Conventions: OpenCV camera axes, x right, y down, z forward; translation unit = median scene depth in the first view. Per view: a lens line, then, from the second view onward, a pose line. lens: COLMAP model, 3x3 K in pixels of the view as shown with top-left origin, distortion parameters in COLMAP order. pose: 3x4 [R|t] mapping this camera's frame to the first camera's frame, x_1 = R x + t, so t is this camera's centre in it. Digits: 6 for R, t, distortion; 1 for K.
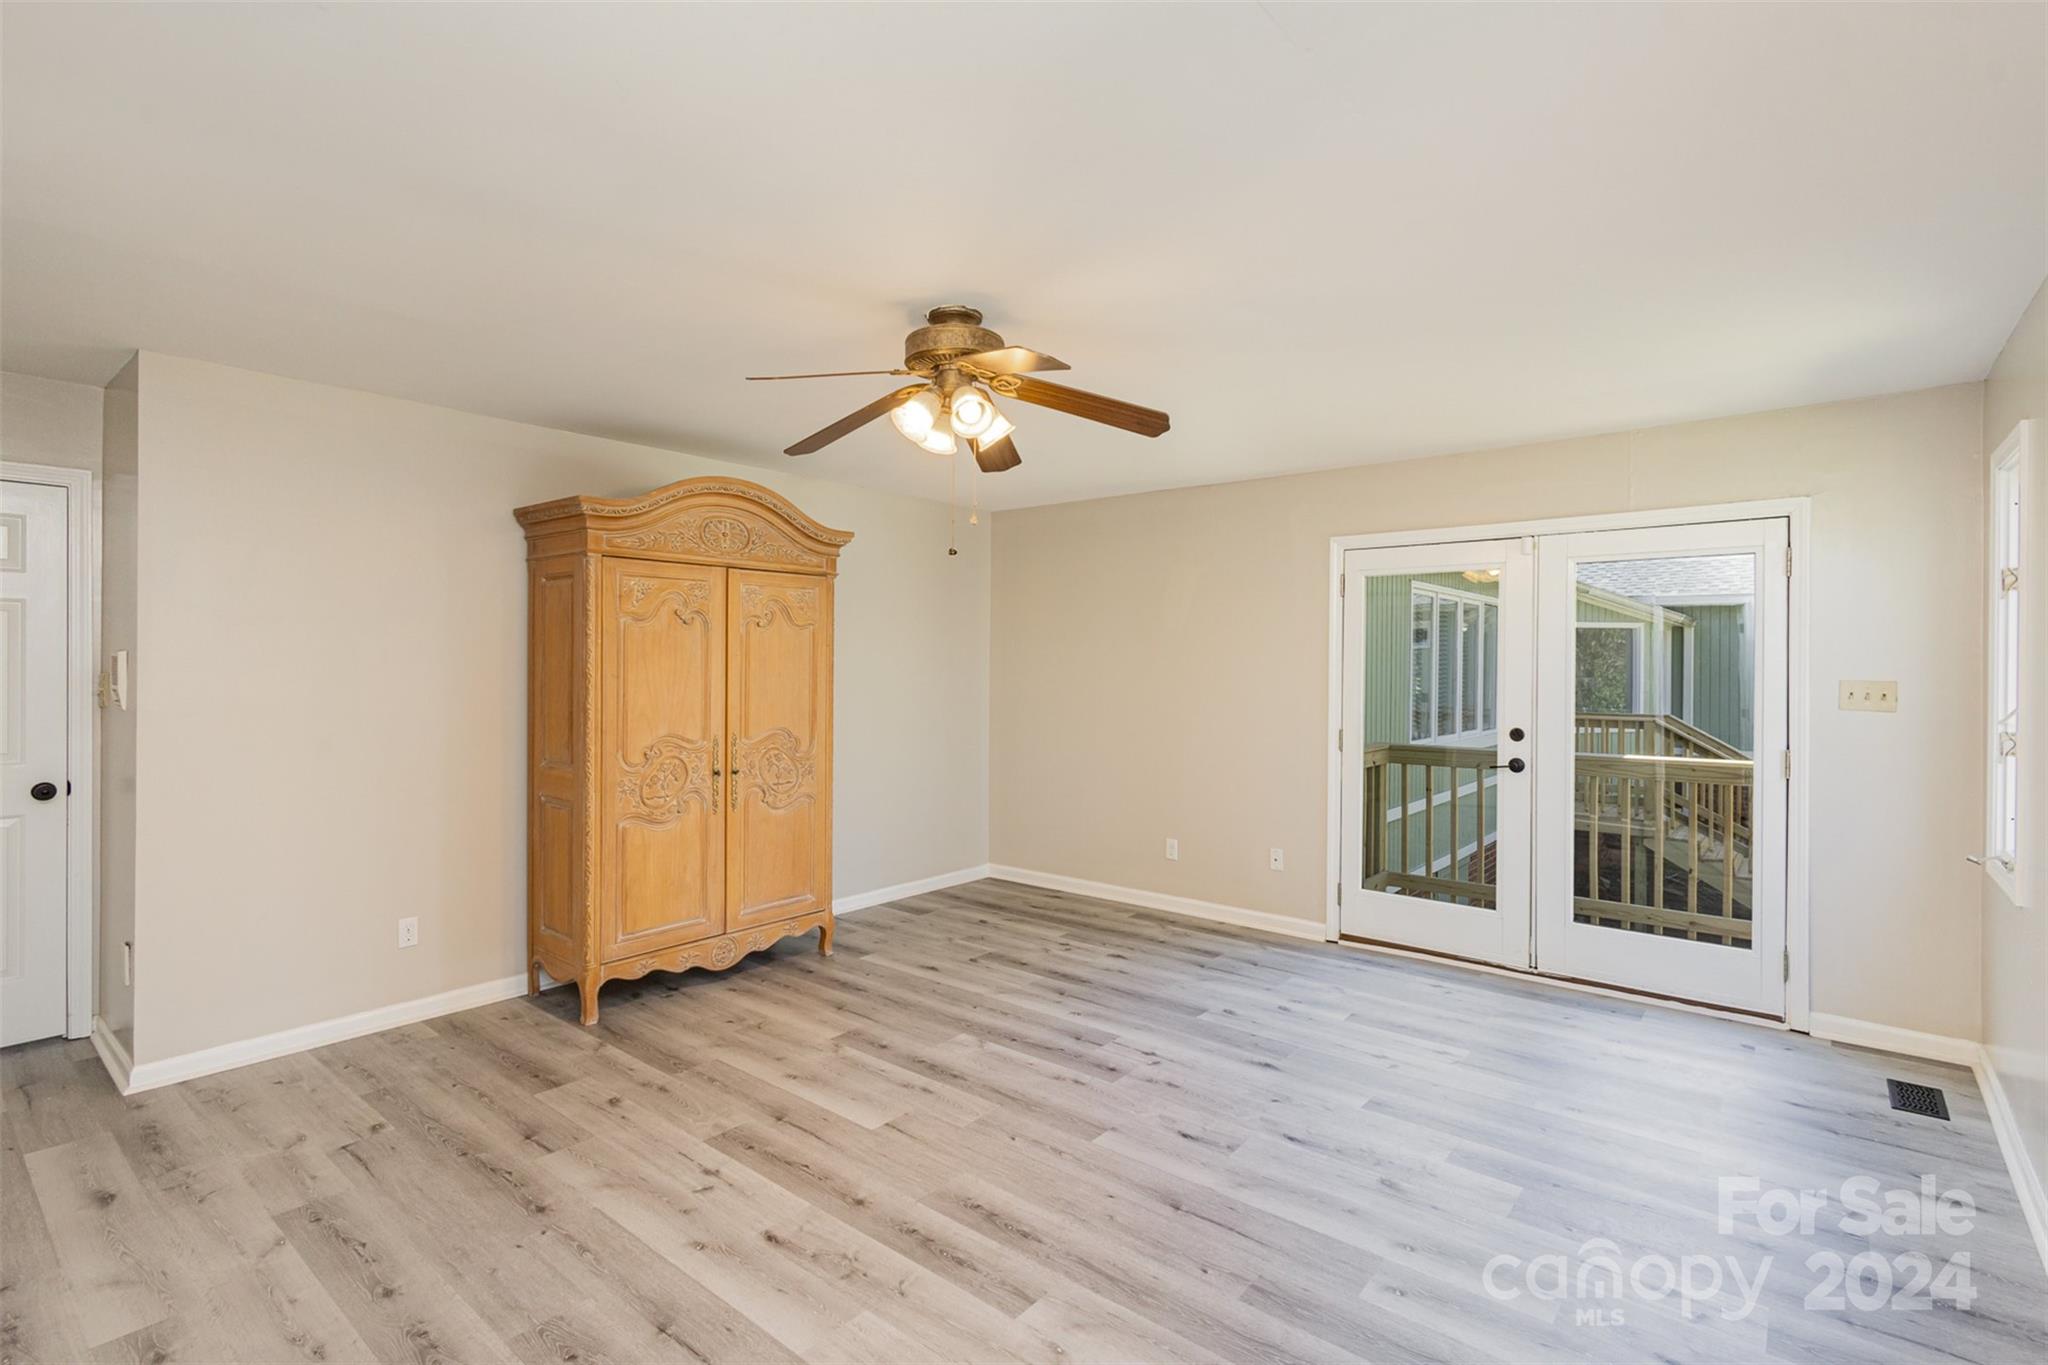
lens RADIAL K [[952.9, 0, 1025.0], [0, 952.9, 671.3], [0, 0, 1]] dist [0.001377, -0.000104]
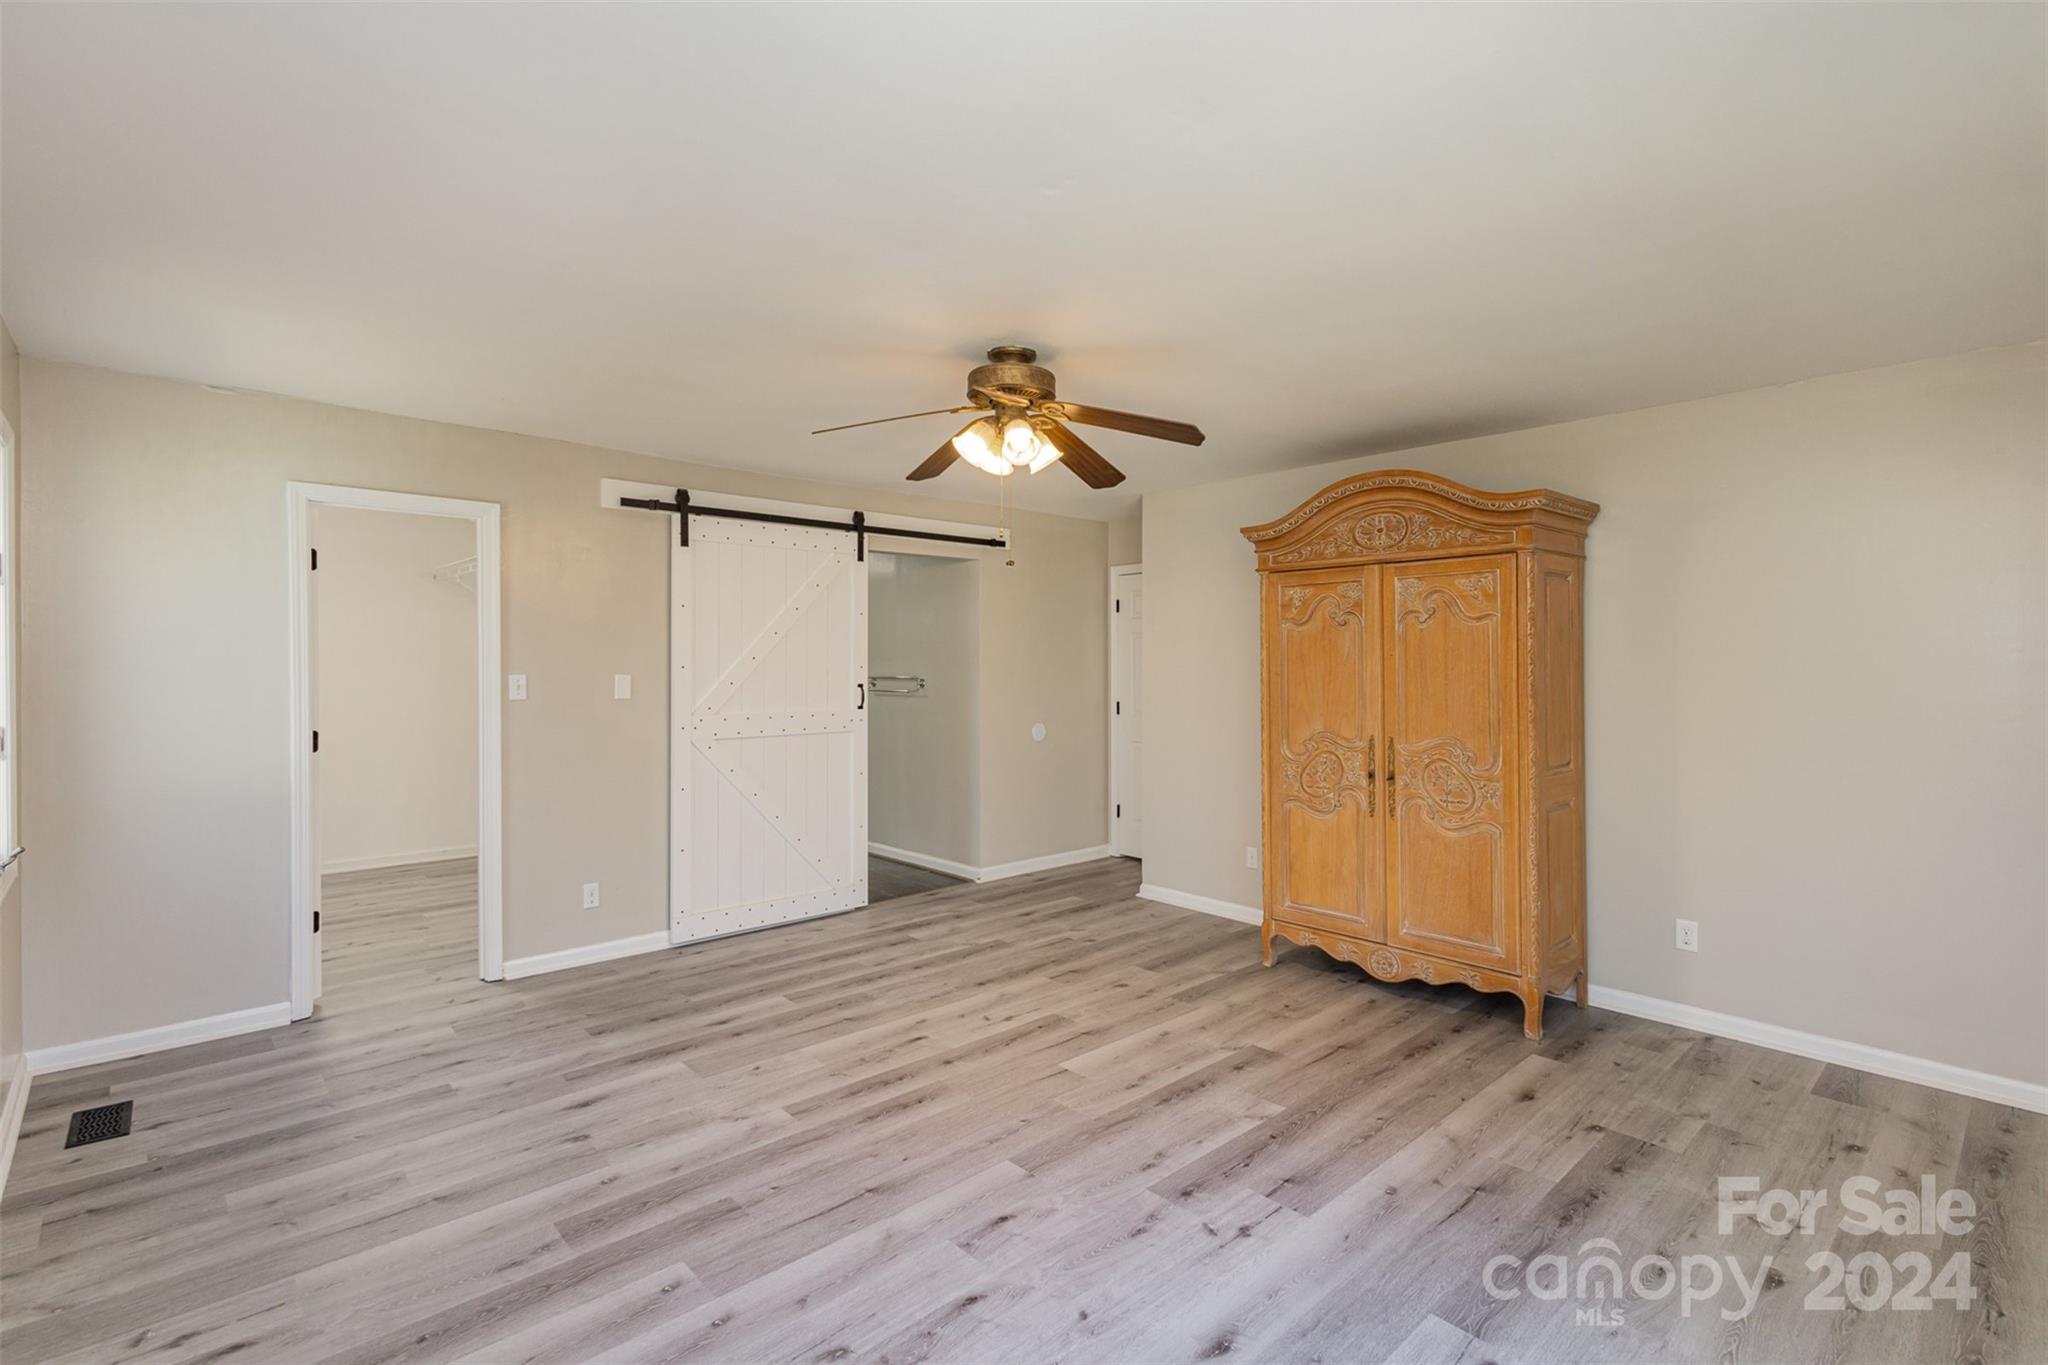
lens RADIAL K [[950.5, 0, 1033.1], [0, 950.5, 668.0], [0, 0, 1]] dist [0.008920, -0.000969]
pose [[-0.131909, 0.003913, -0.991254, 0.837671], [-0.007716, 0.999958, 0.004974, -0.007091], [0.991232, 0.008305, -0.131873, 0.945003]]
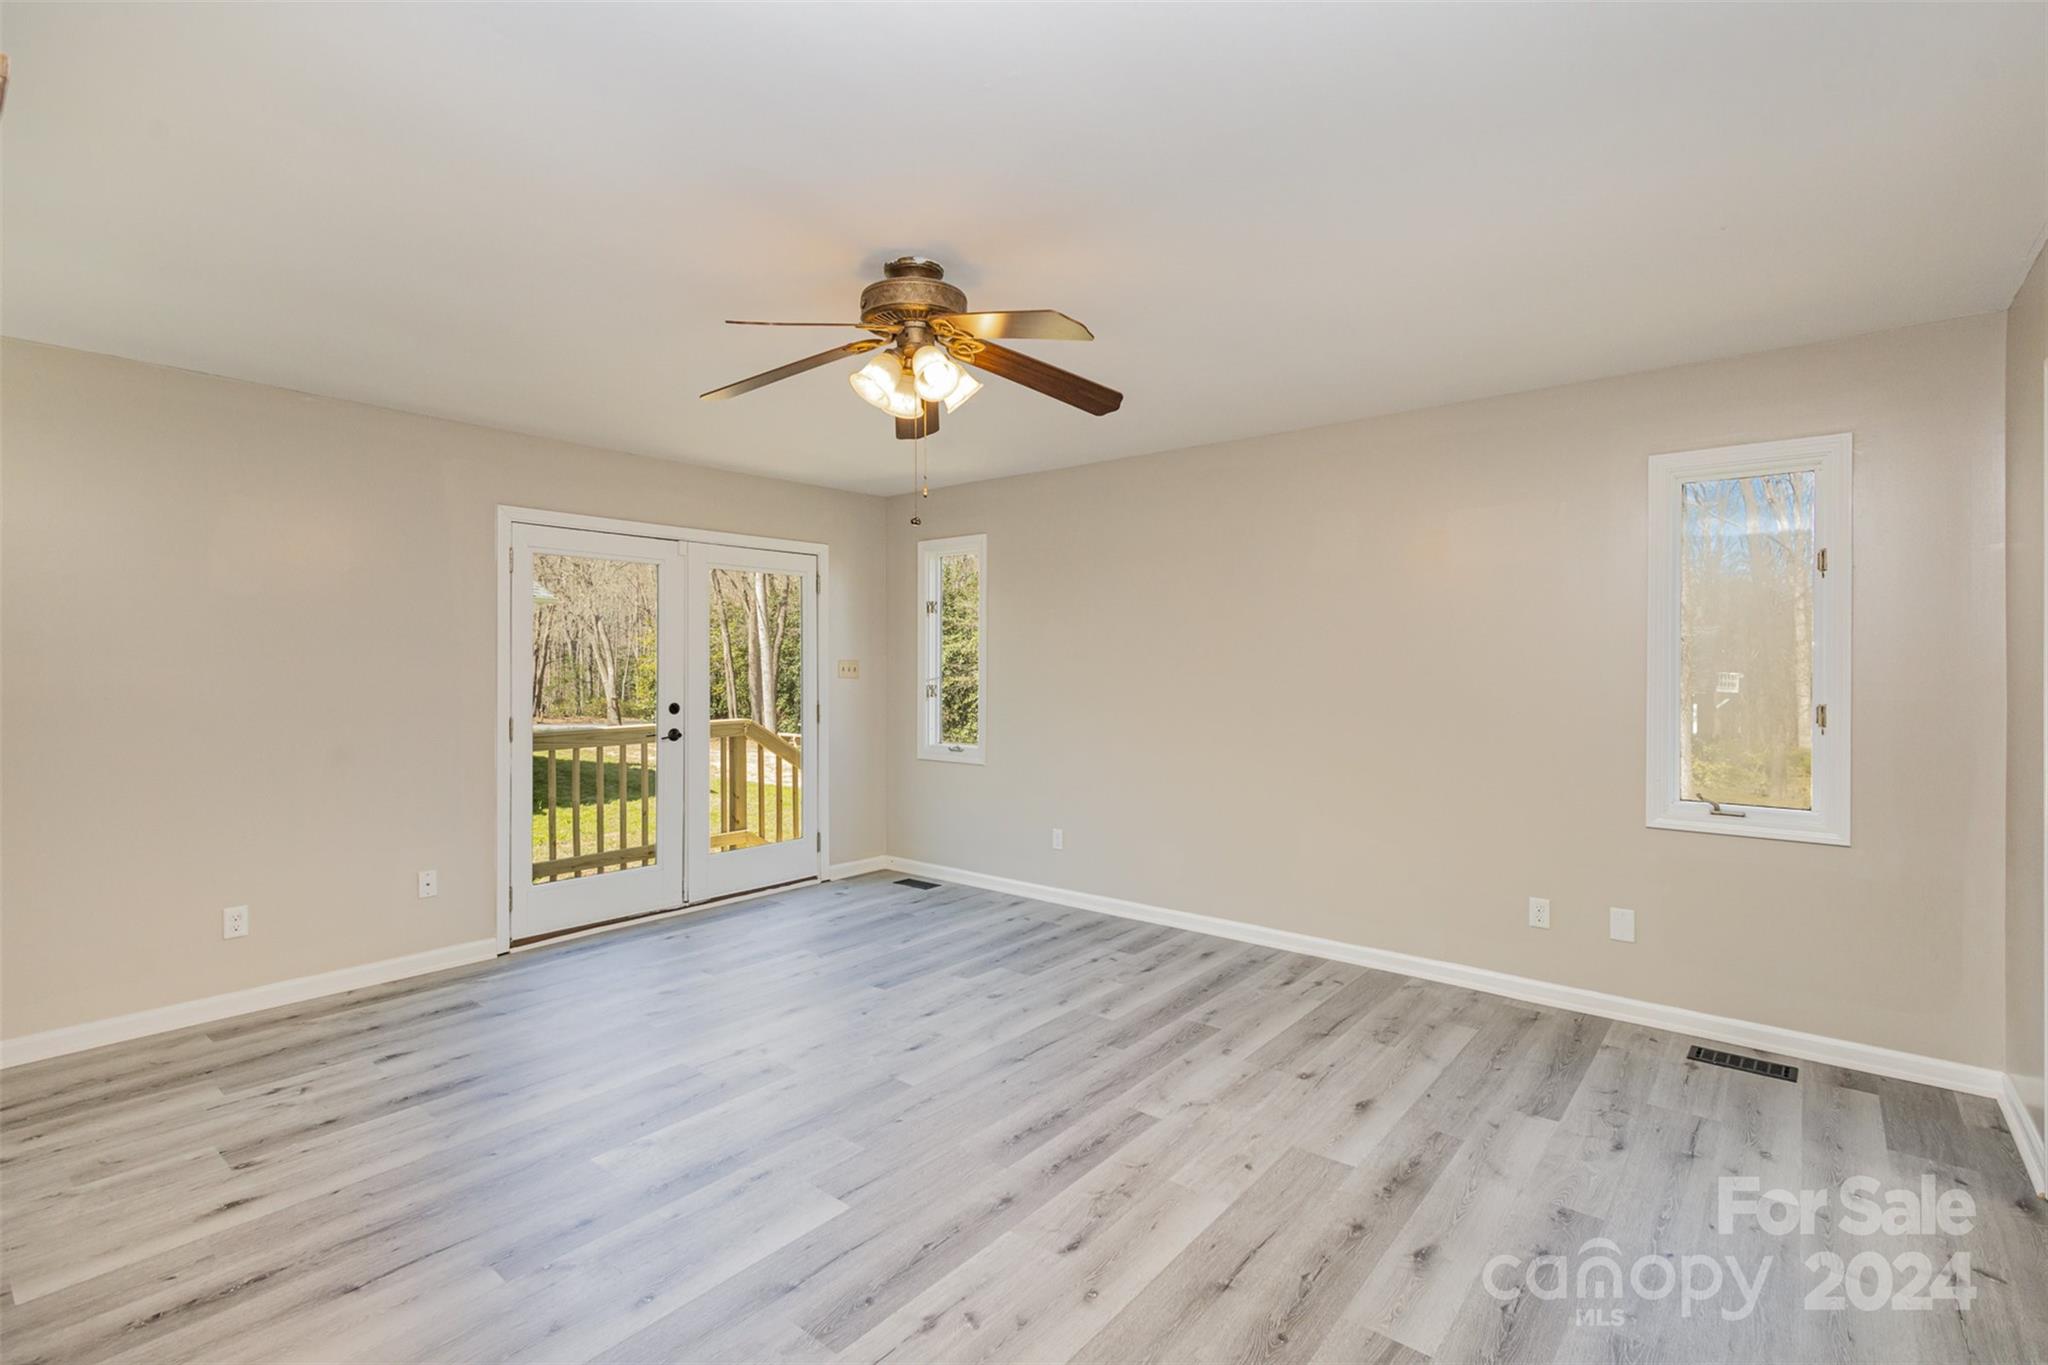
lens RADIAL K [[943.3, 0, 1034.1], [0, 943.3, 680.6], [0, 0, 1]] dist [0.009067, -0.000666]
pose [[-0.005767, -0.025179, 0.999666, -0.815966], [0.004523, 0.999672, 0.025206, 0.005751], [-0.999973, 0.004667, -0.005651, 0.713056]]
